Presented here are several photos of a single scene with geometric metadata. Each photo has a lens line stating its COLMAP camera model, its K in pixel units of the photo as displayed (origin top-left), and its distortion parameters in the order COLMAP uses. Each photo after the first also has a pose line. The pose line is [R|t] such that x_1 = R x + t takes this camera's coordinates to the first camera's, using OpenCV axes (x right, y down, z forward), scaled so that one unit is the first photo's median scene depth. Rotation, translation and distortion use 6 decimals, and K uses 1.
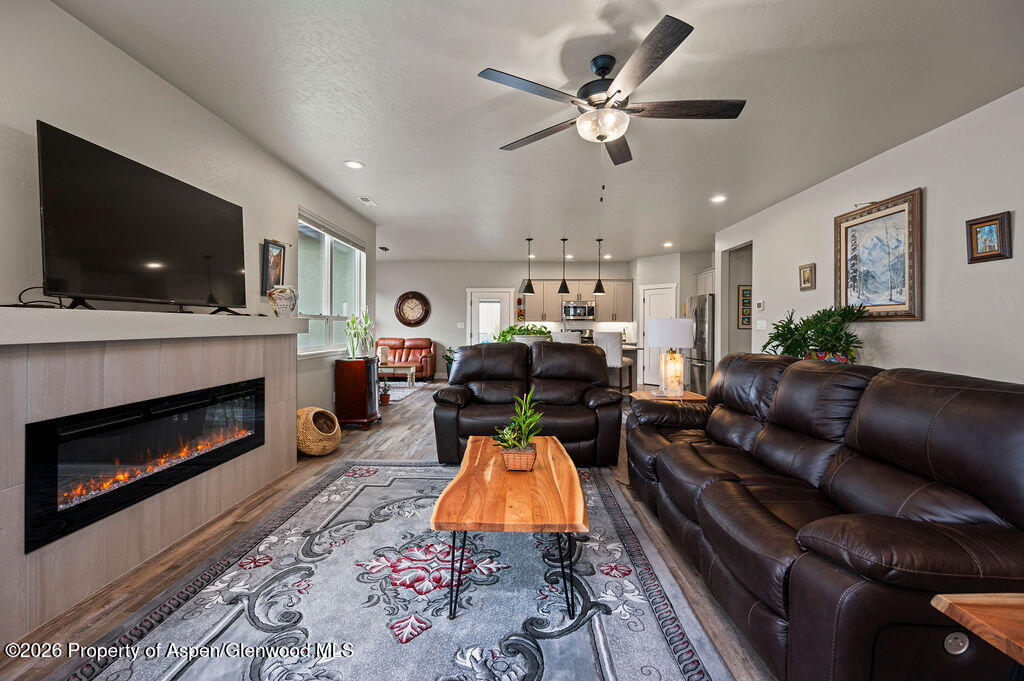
lens RADIAL K [[412.3, 0, 513.2], [0, 412.3, 325.7], [0, 0, 1]] dist [0.000522, -0.000191]
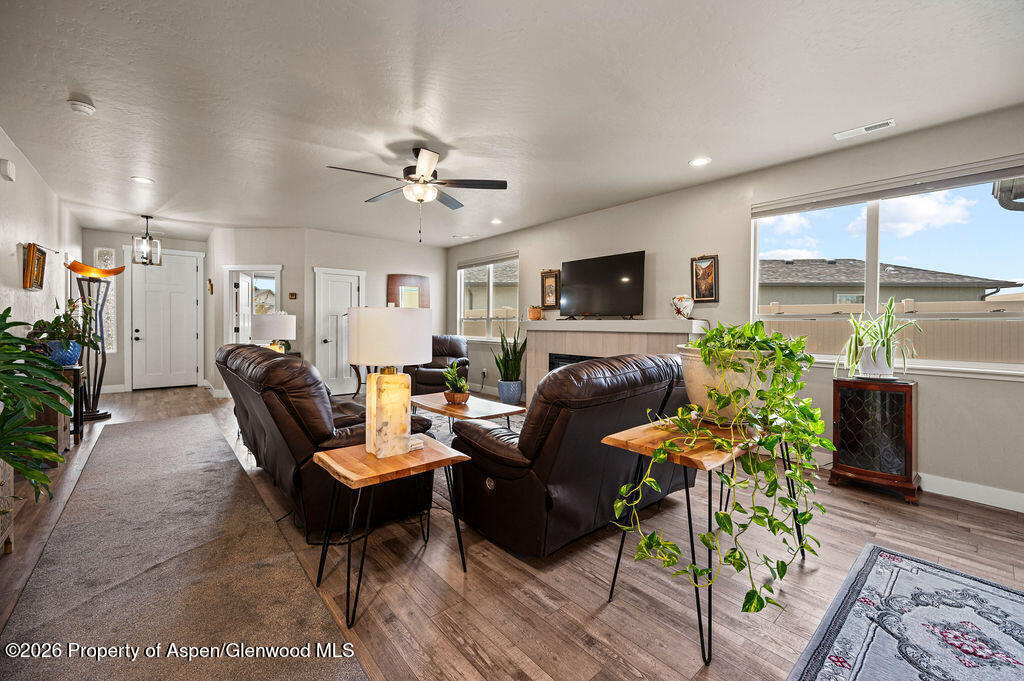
lens RADIAL K [[409.3, 0, 515.3], [0, 409.3, 329.0], [0, 0, 1]] dist [-0.000257, -0.000028]
pose [[-0.742168, -0.003590, -0.670204, 0.657580], [-0.011058, 0.999915, 0.006889, 0.005478], [0.670123, 0.012524, -0.742145, 1.594874]]
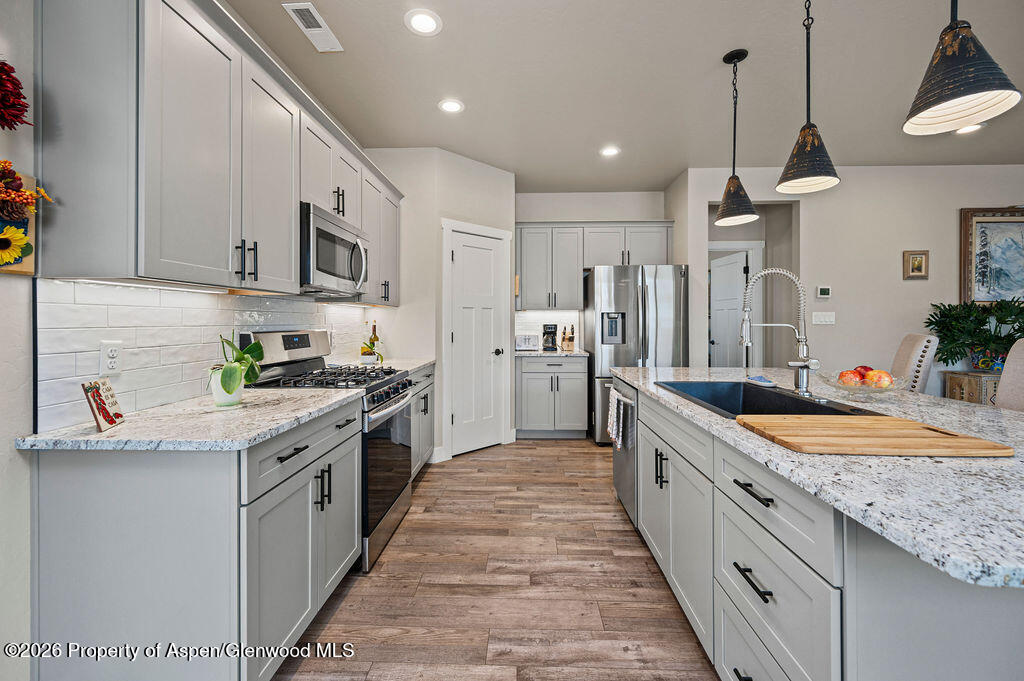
lens RADIAL K [[420.8, 0, 513.7], [0, 420.8, 322.4], [0, 0, 1]] dist [0.002596, 0.000300]
pose [[0.009388, -0.005304, 0.999942, -0.265632], [-0.004292, 0.999977, 0.005344, 0.006944], [-0.999947, -0.004342, 0.009365, 2.389486]]
